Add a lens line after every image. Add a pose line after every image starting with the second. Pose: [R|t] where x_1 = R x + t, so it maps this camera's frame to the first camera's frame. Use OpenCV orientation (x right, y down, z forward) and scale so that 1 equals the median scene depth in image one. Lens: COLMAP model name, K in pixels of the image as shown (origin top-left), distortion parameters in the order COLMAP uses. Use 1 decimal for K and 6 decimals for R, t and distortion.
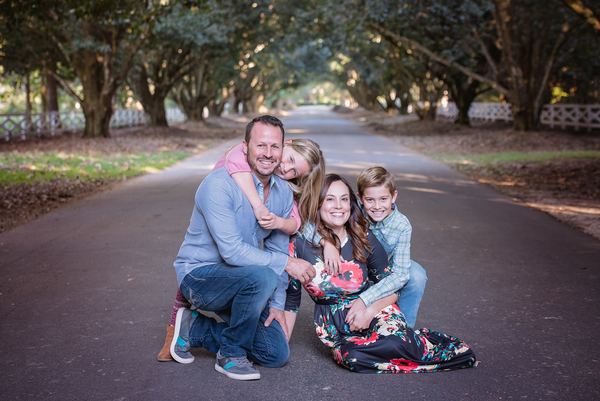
lens RADIAL K [[1362.4, 0, 294.2], [0, 1362.4, 200.4], [0, 0, 1]] dist [-0.025764, 0.000000]
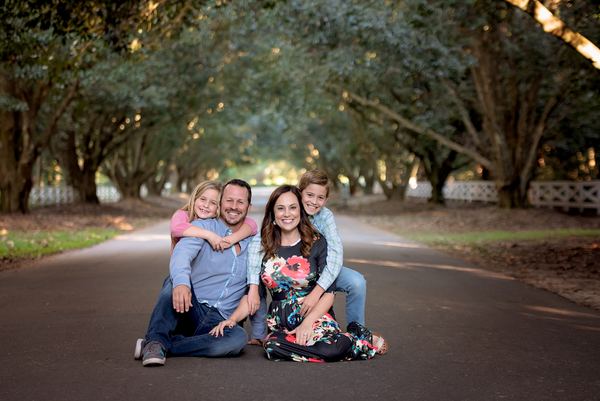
lens RADIAL K [[1462.4, 0, 280.6], [0, 1462.4, 214.3], [0, 0, 1]] dist [-0.047633, 0.000000]
pose [[0.999720, 0.004934, 0.023146, 0.001832], [-0.003568, 0.998270, -0.058681, 0.007144], [-0.023396, 0.058582, 0.998008, 0.072651]]
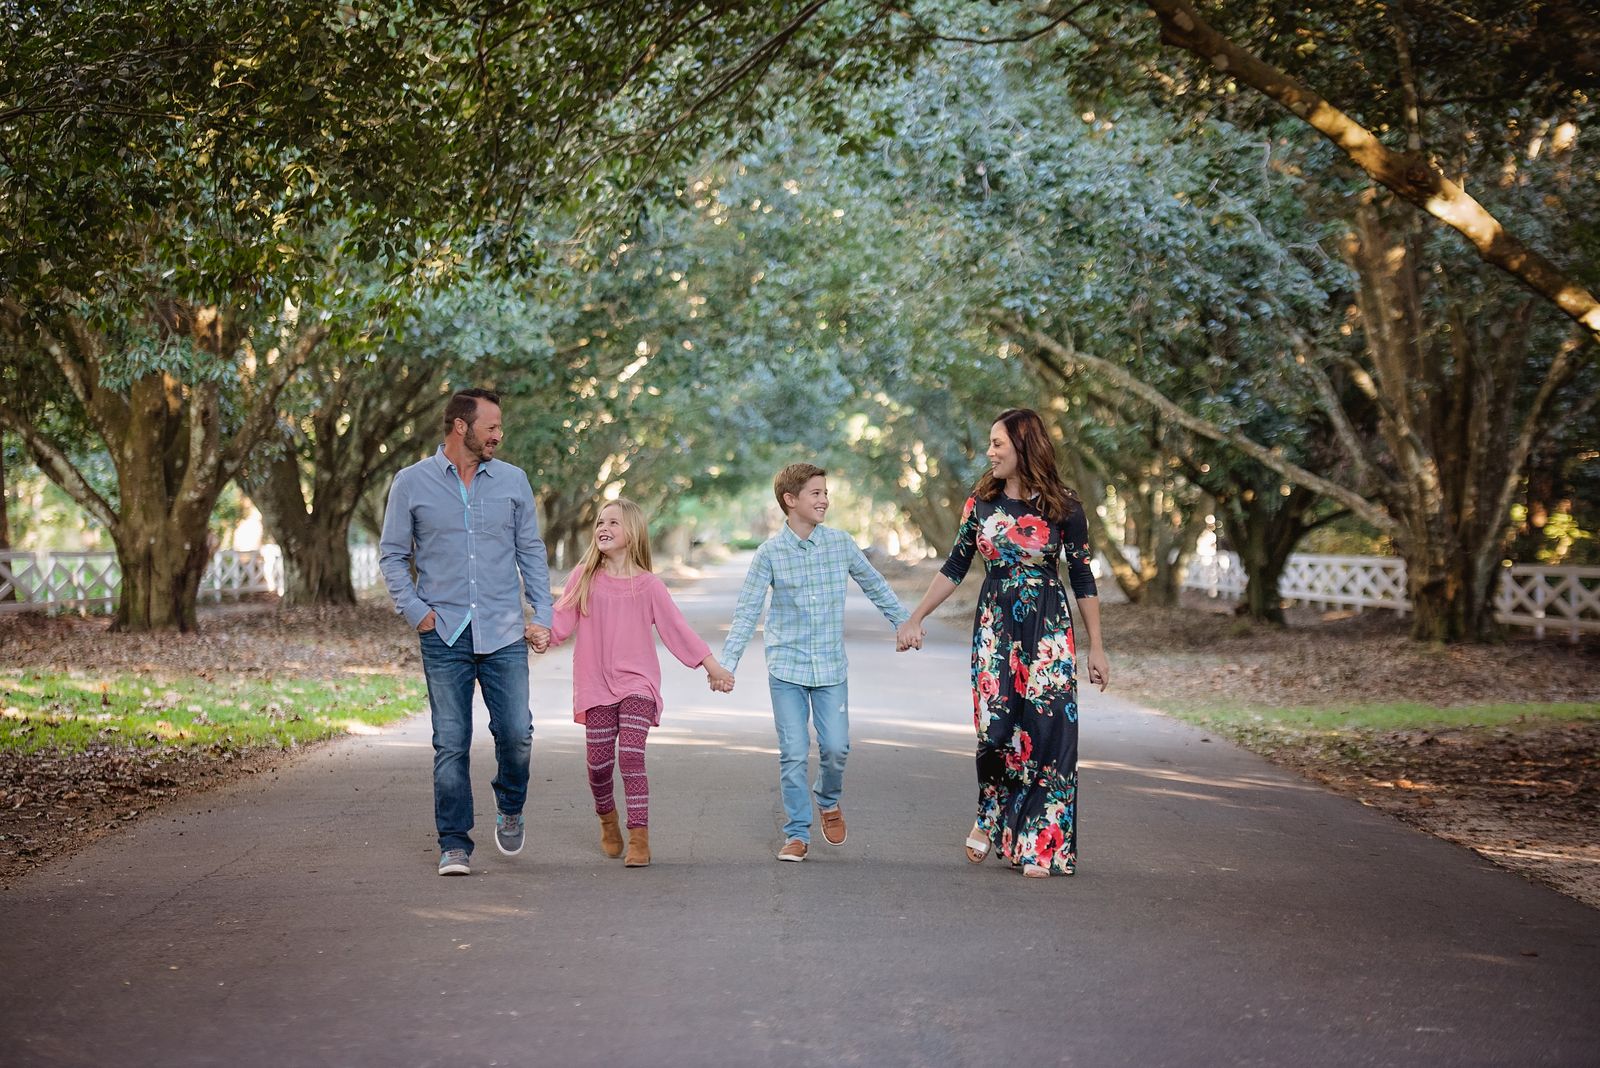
lens RADIAL K [[4910.2, 0, 790.1], [0, 4910.2, 528.3], [0, 0, 1]] dist [0.277390, 0.000000]
pose [[0.999382, 0.024868, 0.024864, -0.020474], [-0.022962, 0.996980, -0.074182, 0.013531], [-0.026633, 0.073565, 0.996935, -0.190517]]
